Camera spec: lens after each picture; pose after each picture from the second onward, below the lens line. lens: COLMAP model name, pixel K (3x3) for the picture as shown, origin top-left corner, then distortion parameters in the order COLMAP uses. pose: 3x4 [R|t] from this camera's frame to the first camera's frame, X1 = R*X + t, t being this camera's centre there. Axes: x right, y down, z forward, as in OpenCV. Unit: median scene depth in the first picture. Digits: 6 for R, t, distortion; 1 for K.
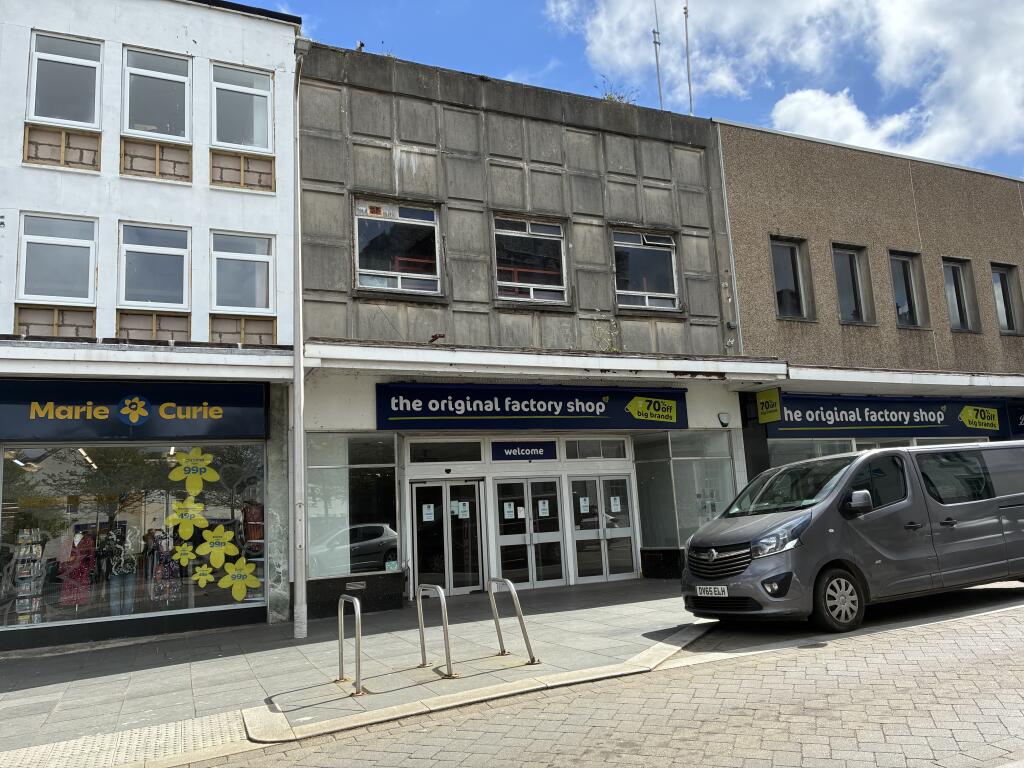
lens RADIAL K [[783.2, 0, 512.0], [0, 783.2, 384.0], [0, 0, 1]] dist [0.061401, -0.065829]
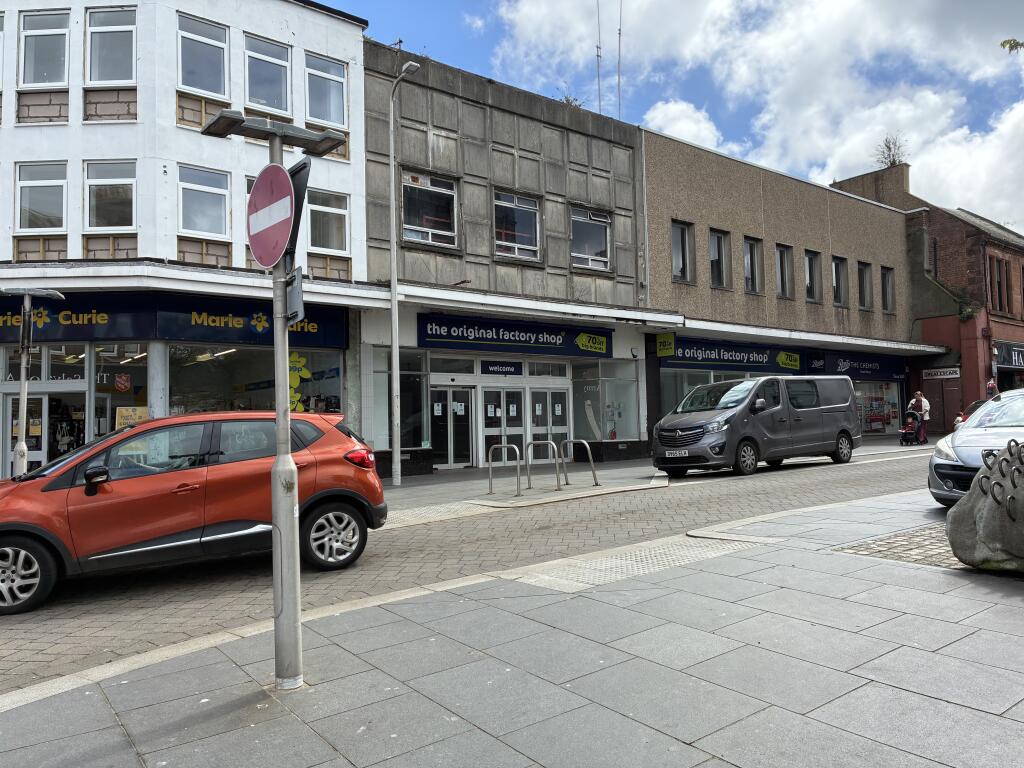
lens RADIAL K [[783.2, 0, 512.0], [0, 783.2, 384.0], [0, 0, 1]] dist [0.061401, -0.065829]
pose [[0.968480, 0.045484, 0.244905, -0.304568], [-0.069497, 0.993485, 0.090318, -0.010889], [-0.239201, -0.104491, 0.965331, -0.323844]]
